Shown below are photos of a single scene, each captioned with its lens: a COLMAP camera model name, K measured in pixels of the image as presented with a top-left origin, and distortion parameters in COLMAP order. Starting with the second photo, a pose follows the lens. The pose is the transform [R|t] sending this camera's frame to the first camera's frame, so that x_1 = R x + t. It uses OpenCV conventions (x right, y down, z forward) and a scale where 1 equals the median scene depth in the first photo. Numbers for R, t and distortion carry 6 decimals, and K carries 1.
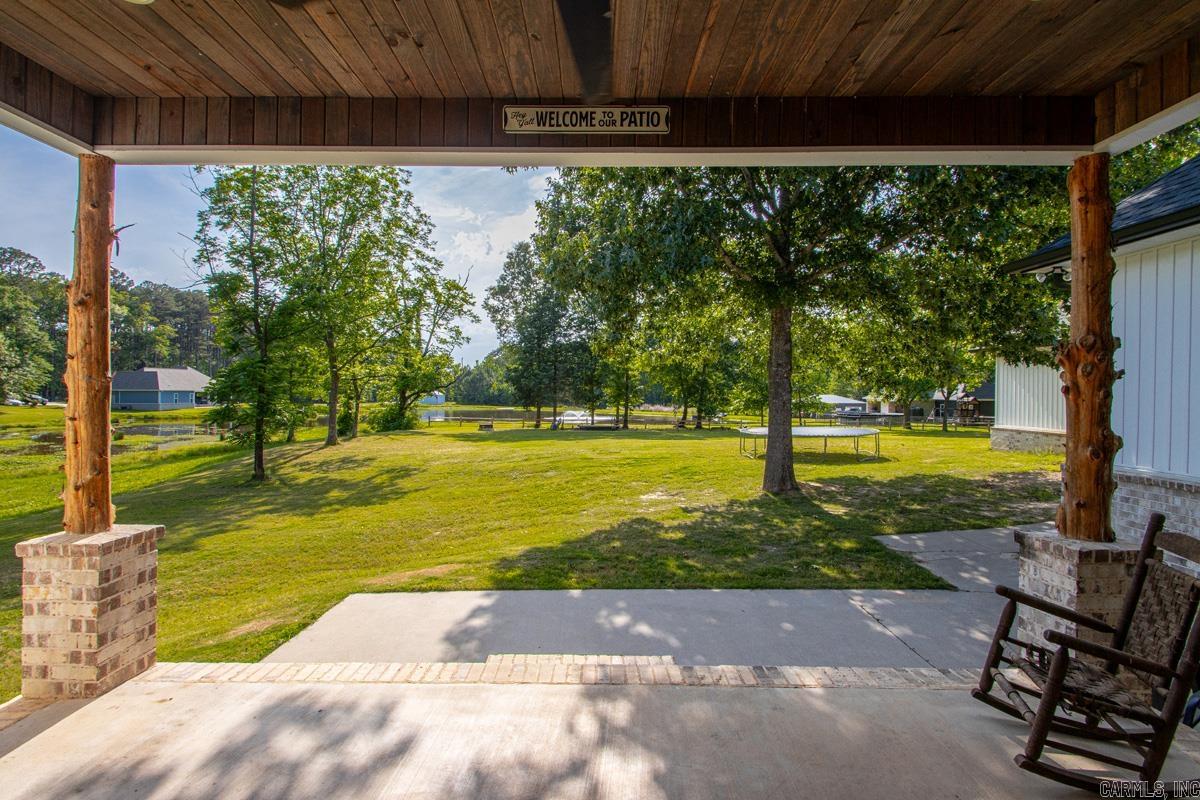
lens RADIAL K [[559.6, 0, 593.8], [0, 559.6, 396.4], [0, 0, 1]] dist [0.002090, -0.006689]
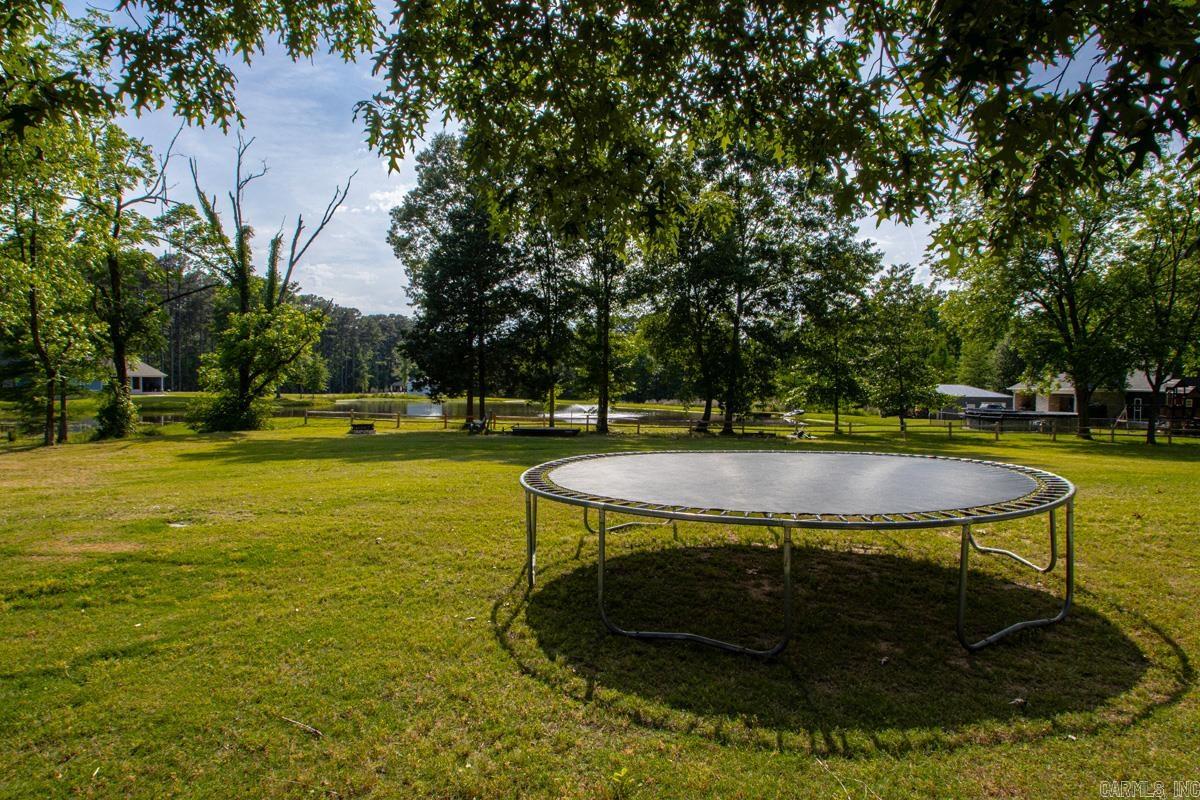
lens RADIAL K [[687.1, 0, 587.4], [0, 687.1, 402.5], [0, 0, 1]] dist [-0.022008, -0.002445]
pose [[0.994460, 0.008890, -0.104741, 0.113399], [-0.006603, 0.999733, 0.022162, 0.007283], [0.104910, -0.021348, 0.994253, 0.234148]]
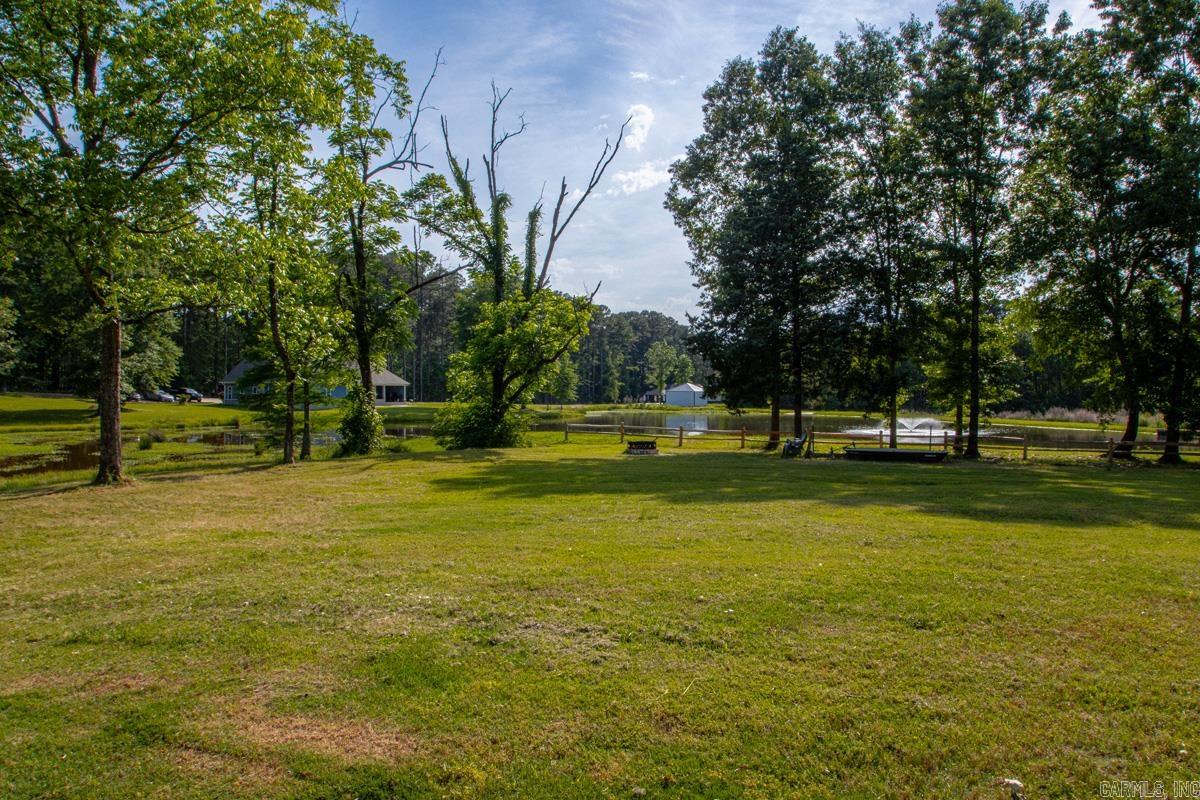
lens RADIAL K [[823.5, 0, 613.8], [0, 823.5, 396.9], [0, 0, 1]] dist [-0.040693, 0.024072]
pose [[0.916370, 0.003136, -0.400321, 0.053731], [-0.003018, 0.999995, 0.000927, 0.010894], [0.400322, 0.000358, 0.916374, 0.303377]]
